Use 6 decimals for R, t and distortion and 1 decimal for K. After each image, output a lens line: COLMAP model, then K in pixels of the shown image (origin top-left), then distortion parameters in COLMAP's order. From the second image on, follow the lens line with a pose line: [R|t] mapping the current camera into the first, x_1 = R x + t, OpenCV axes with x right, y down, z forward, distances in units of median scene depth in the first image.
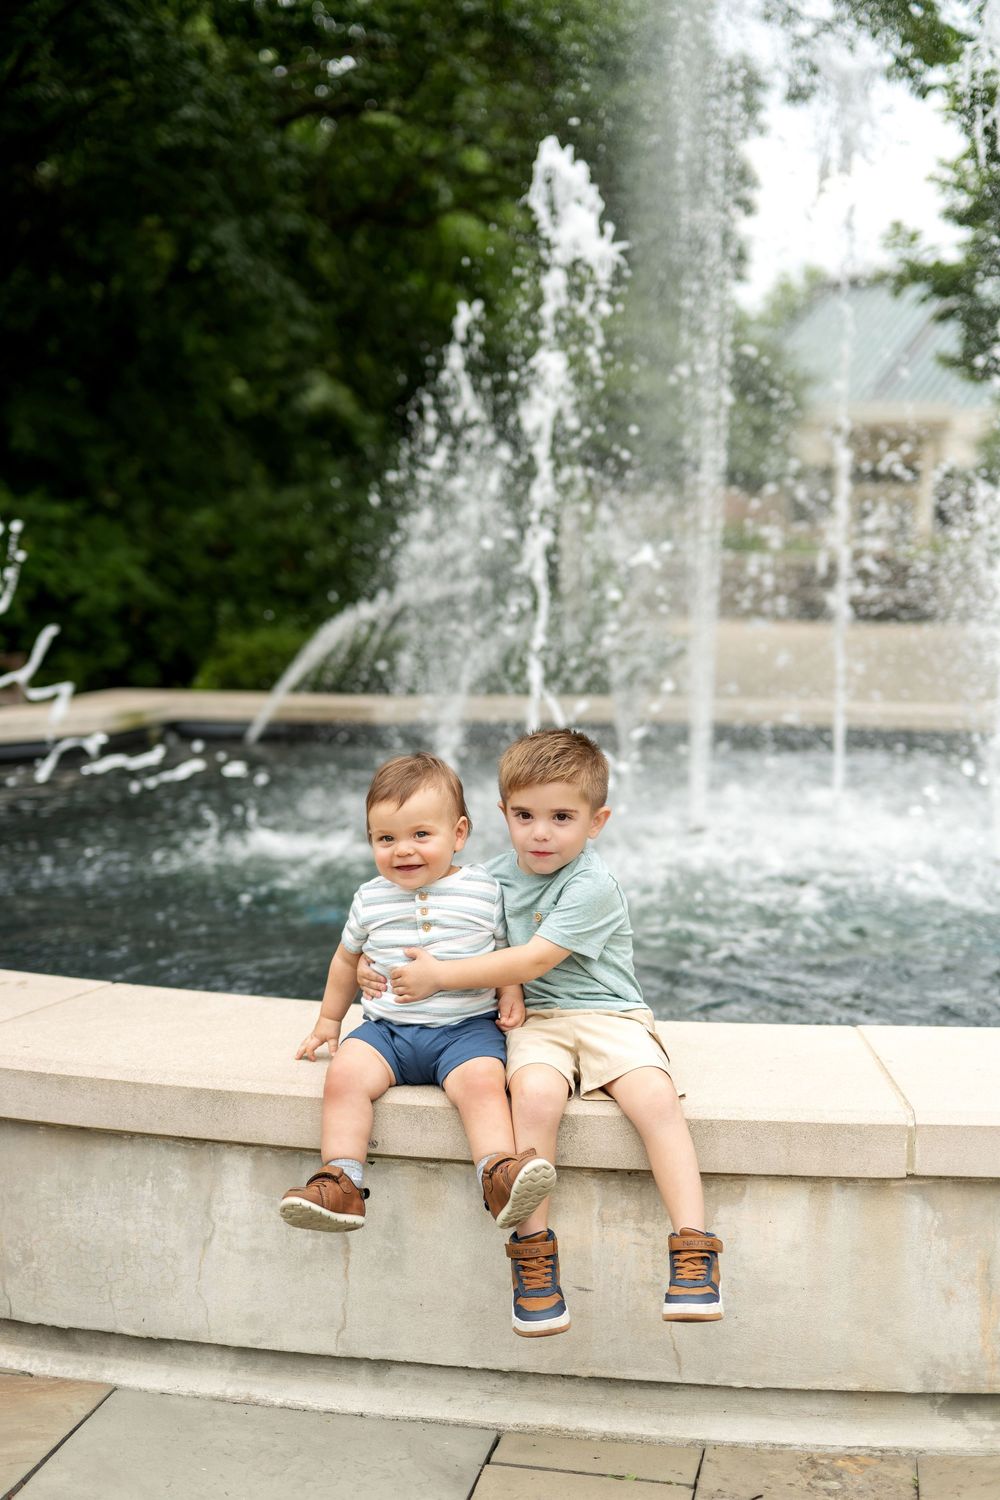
lens RADIAL K [[2147.8, 0, 494.9], [0, 2147.8, 746.1], [0, 0, 1]] dist [0.008967, 0.000000]
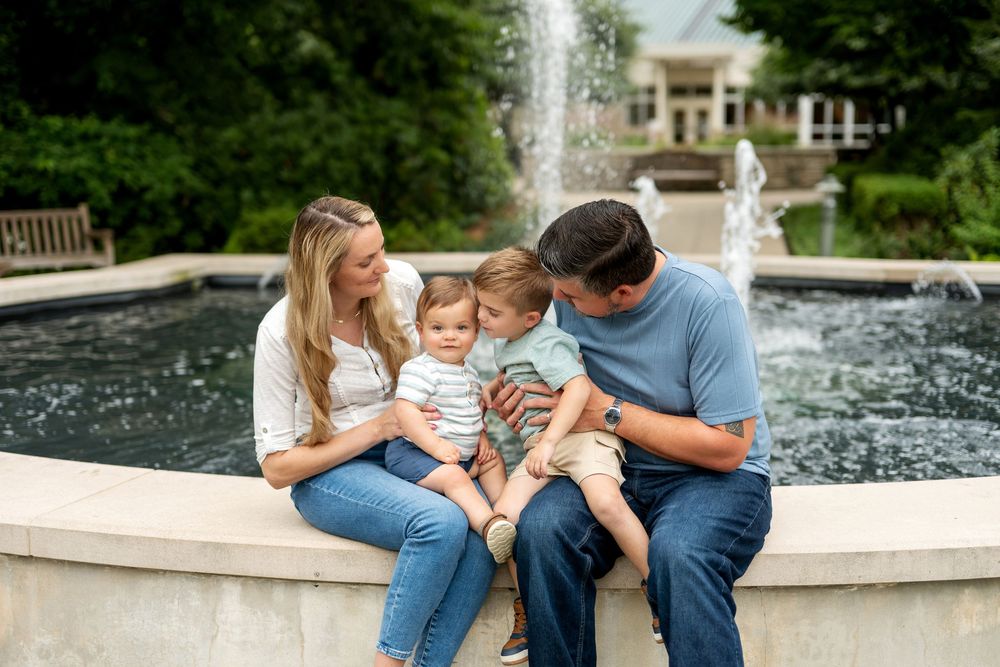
lens RADIAL K [[1431.9, 0, 487.1], [0, 1431.9, 337.7], [0, 0, 1]] dist [0.008967, 0.000000]
pose [[0.999192, -0.019272, 0.035262, 0.010186], [0.017727, 0.998891, 0.043620, -0.009592], [-0.036064, -0.042960, 0.998426, -0.014653]]
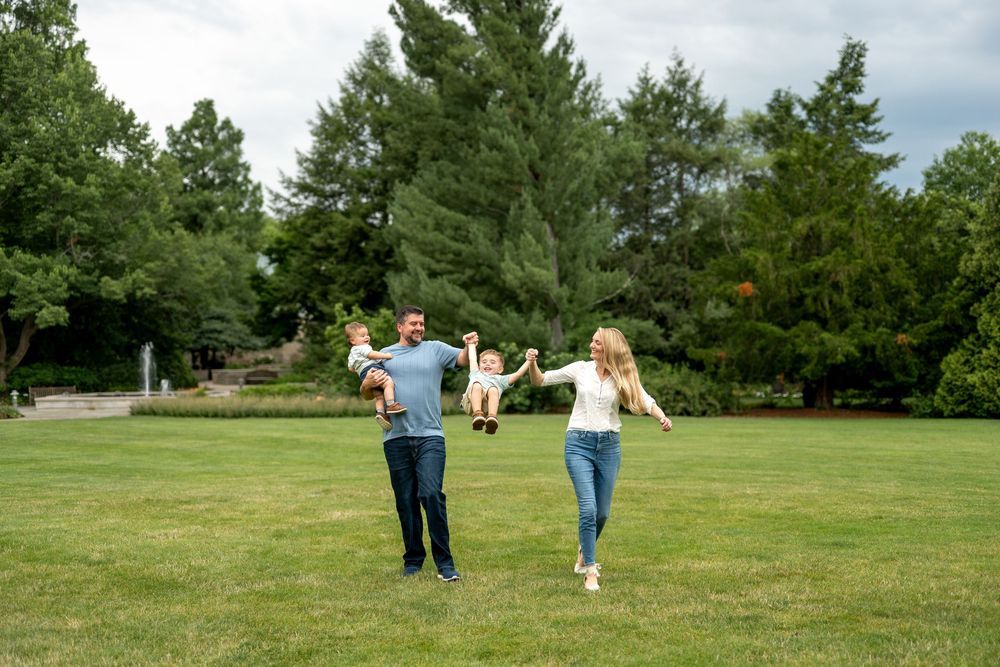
lens RADIAL K [[1431.9, 0, 504.9], [0, 1431.9, 334.4], [0, 0, 1]] dist [0.008967, 0.000000]
pose [[0.991830, -0.024511, 0.125190, 0.969704], [0.037398, 0.994117, -0.101654, 0.508577], [-0.121962, 0.105505, 0.986911, -6.399535]]
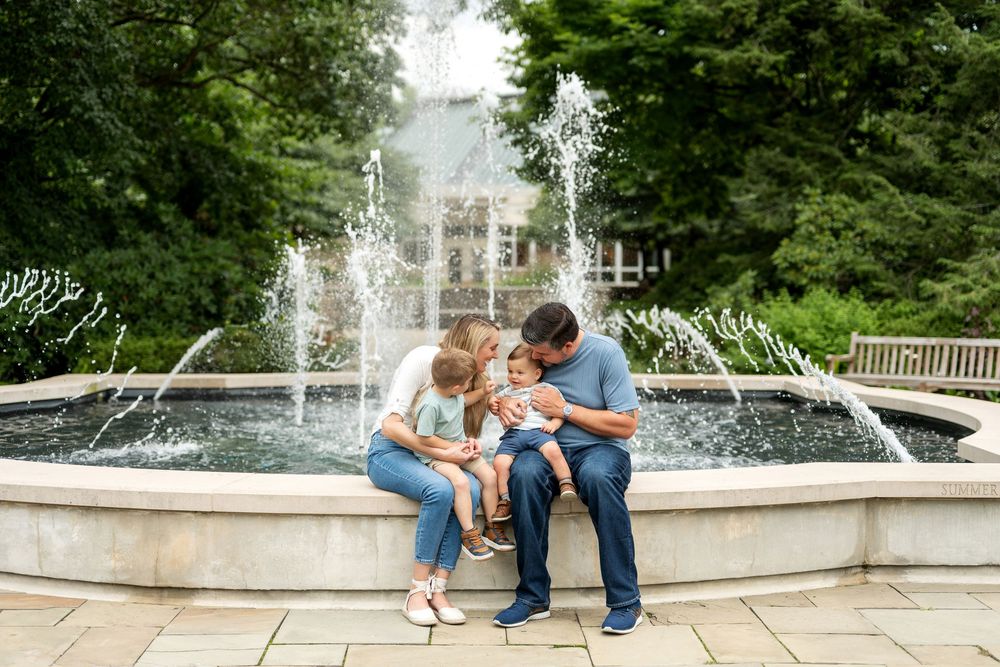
lens RADIAL K [[1469.8, 0, 510.0], [0, 1469.8, 338.1], [0, 0, 1]] dist [0.012016, 0.000000]
pose [[0.977958, -0.015608, 0.208218, -0.088662], [0.026402, 0.998442, -0.049165, 0.016013], [-0.207126, 0.053579, 0.976846, -0.283059]]
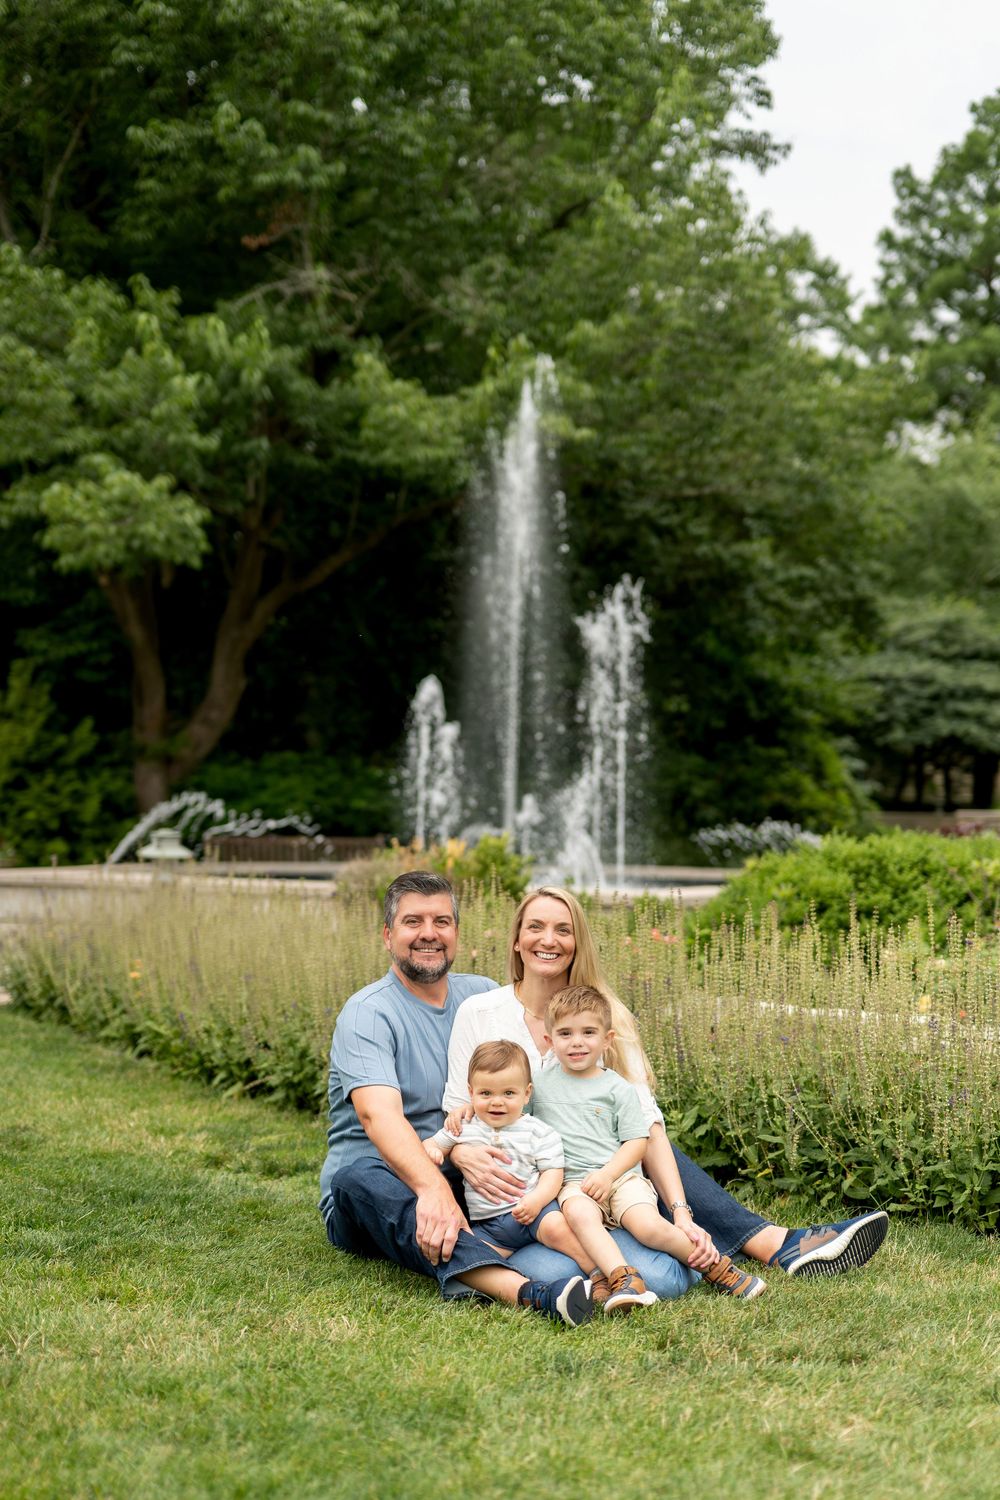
lens RADIAL K [[2289.7, 0, 538.9], [0, 2289.7, 761.2], [0, 0, 1]] dist [-0.002146, 0.000000]
pose [[0.948536, -0.005262, -0.316626, 0.915667], [-0.032690, 0.992893, -0.114434, 0.174972], [0.314978, 0.118896, 0.941622, -1.490761]]
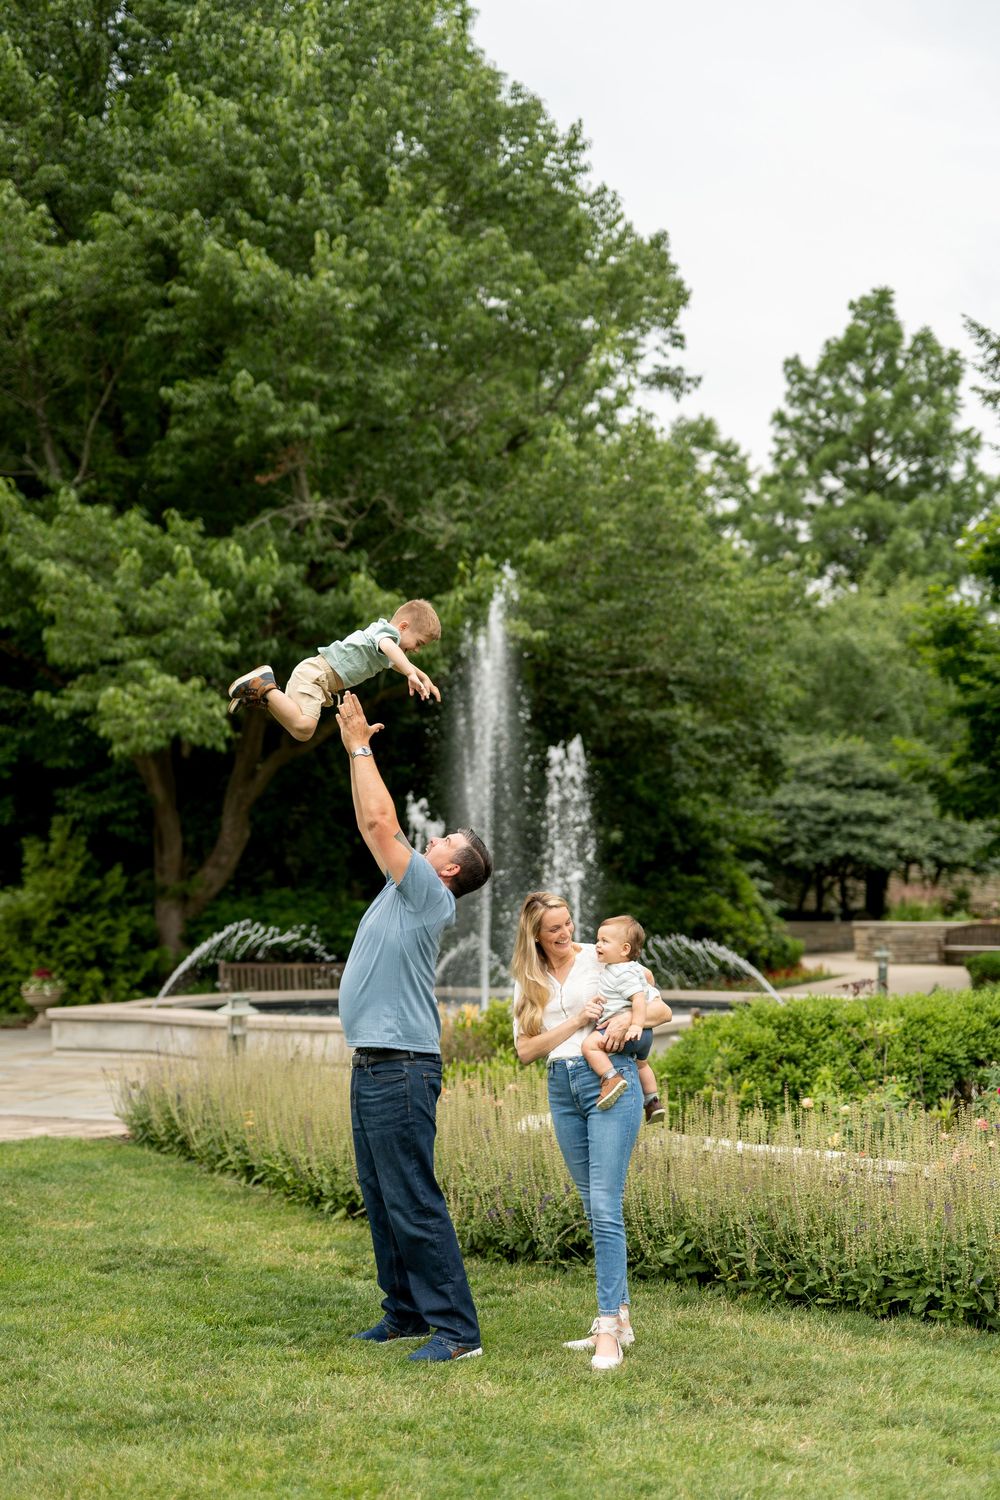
lens RADIAL K [[2080.3, 0, 480.5], [0, 2080.3, 744.9], [0, 0, 1]] dist [-0.004682, 0.000000]
pose [[0.949730, -0.036469, -0.310940, 0.954924], [-0.016900, 0.985772, -0.167236, 0.137309], [0.312615, 0.164084, 0.935601, -1.768917]]
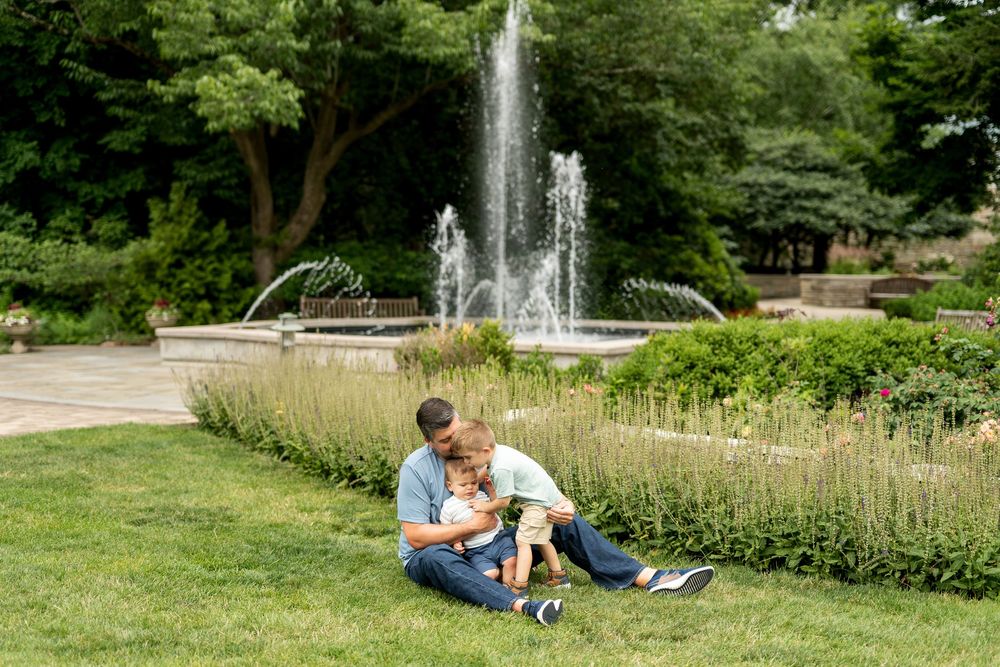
lens RADIAL K [[1585.2, 0, 491.0], [0, 1585.2, 333.8], [0, 0, 1]] dist [-0.005676, 0.000000]
pose [[0.942681, 0.013488, -0.333422, 0.972369], [-0.030840, 0.998428, -0.046805, 0.147970], [0.332266, 0.054405, 0.941615, -1.662846]]
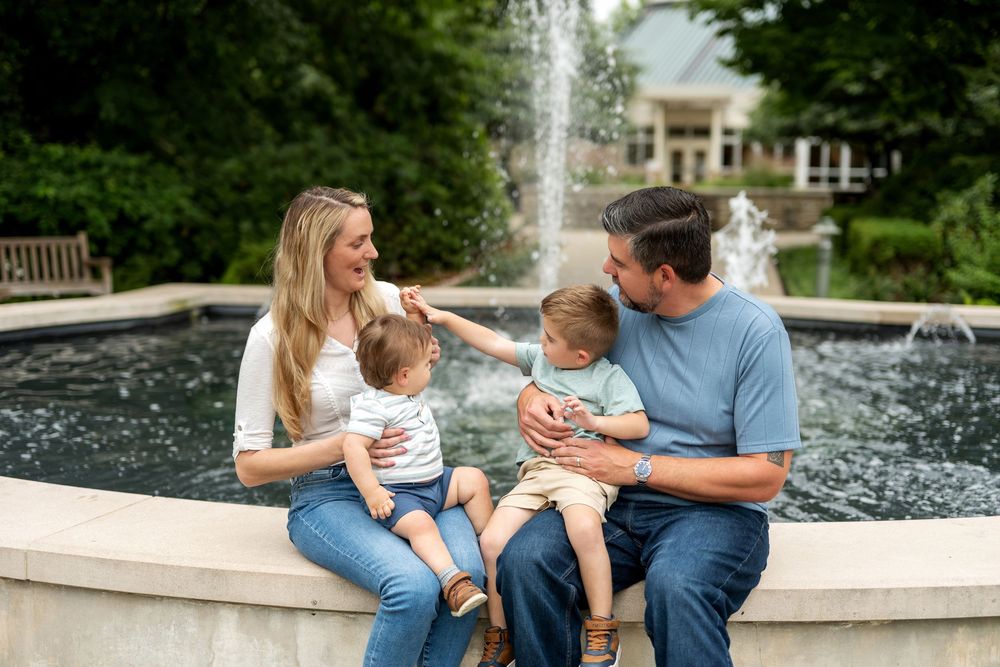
lens RADIAL K [[1431.9, 0, 497.0], [0, 1431.9, 325.5], [0, 0, 1]] dist [0.008967, 0.000000]
pose [[0.998954, -0.000134, 0.045720, 0.008705], [-0.000330, 0.999949, 0.010128, -0.008814], [-0.045719, -0.010133, 0.998903, -0.017552]]
